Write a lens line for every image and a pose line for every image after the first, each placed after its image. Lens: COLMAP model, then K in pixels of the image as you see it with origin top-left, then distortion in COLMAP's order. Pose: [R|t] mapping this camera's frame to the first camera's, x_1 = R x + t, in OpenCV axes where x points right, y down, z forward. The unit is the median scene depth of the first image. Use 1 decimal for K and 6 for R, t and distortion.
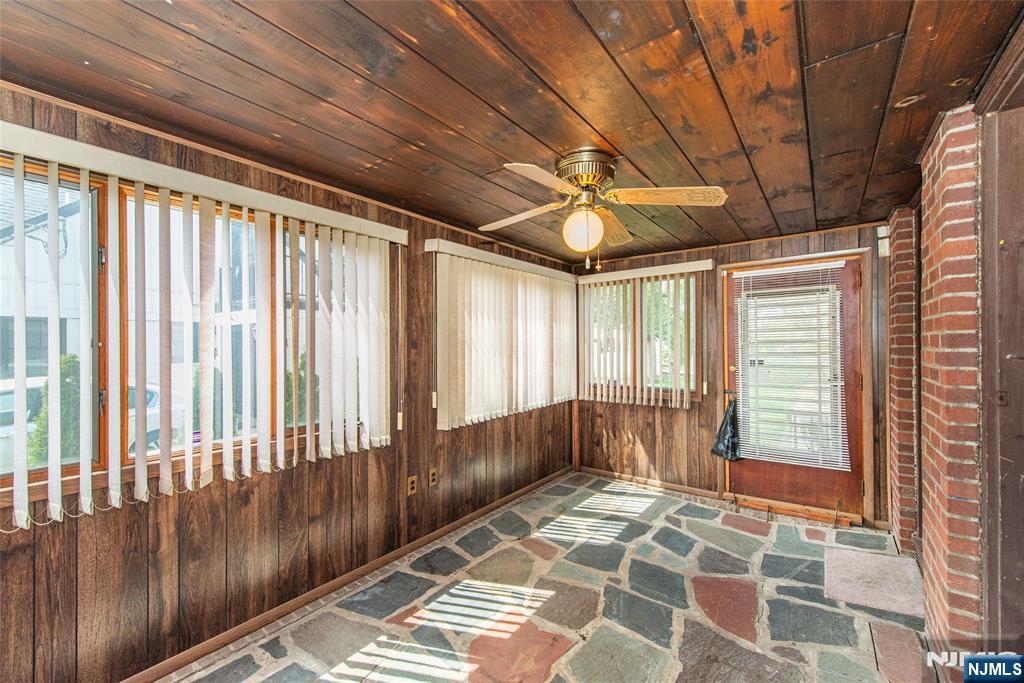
lens RADIAL K [[409.3, 0, 516.3], [0, 409.3, 344.6], [0, 0, 1]] dist [0.007495, -0.000365]
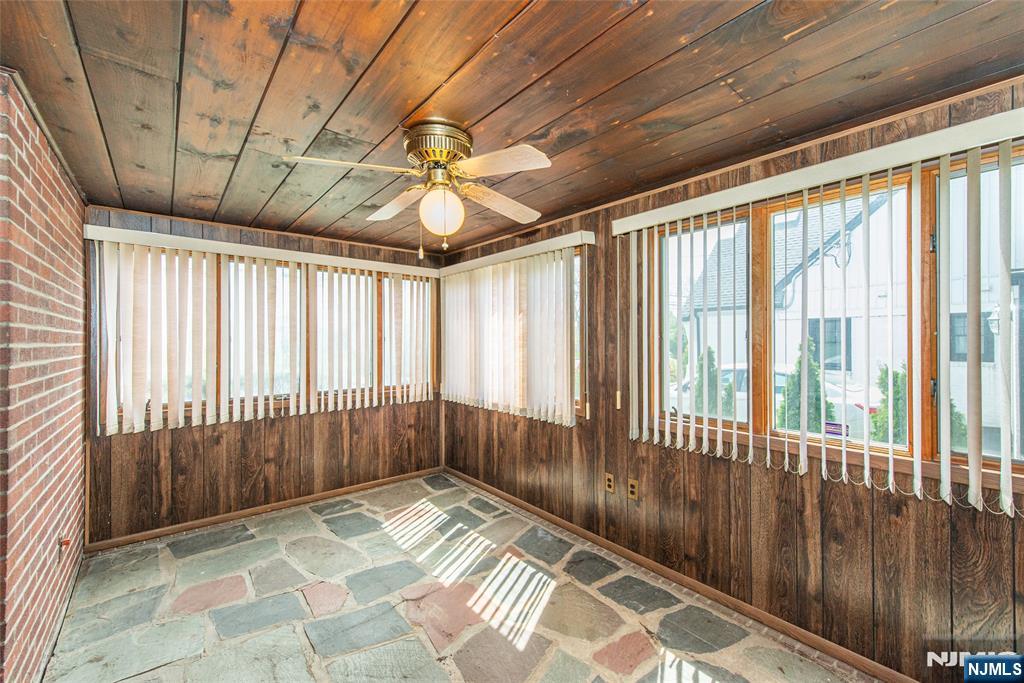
lens RADIAL K [[409.3, 0, 515.6], [0, 409.3, 340.3], [0, 0, 1]] dist [0.007495, -0.000365]
pose [[-0.224034, 0.010079, -0.974529, 0.838522], [0.010286, 0.999915, 0.007977, -0.007533], [0.974527, -0.008237, -0.224119, 1.129920]]
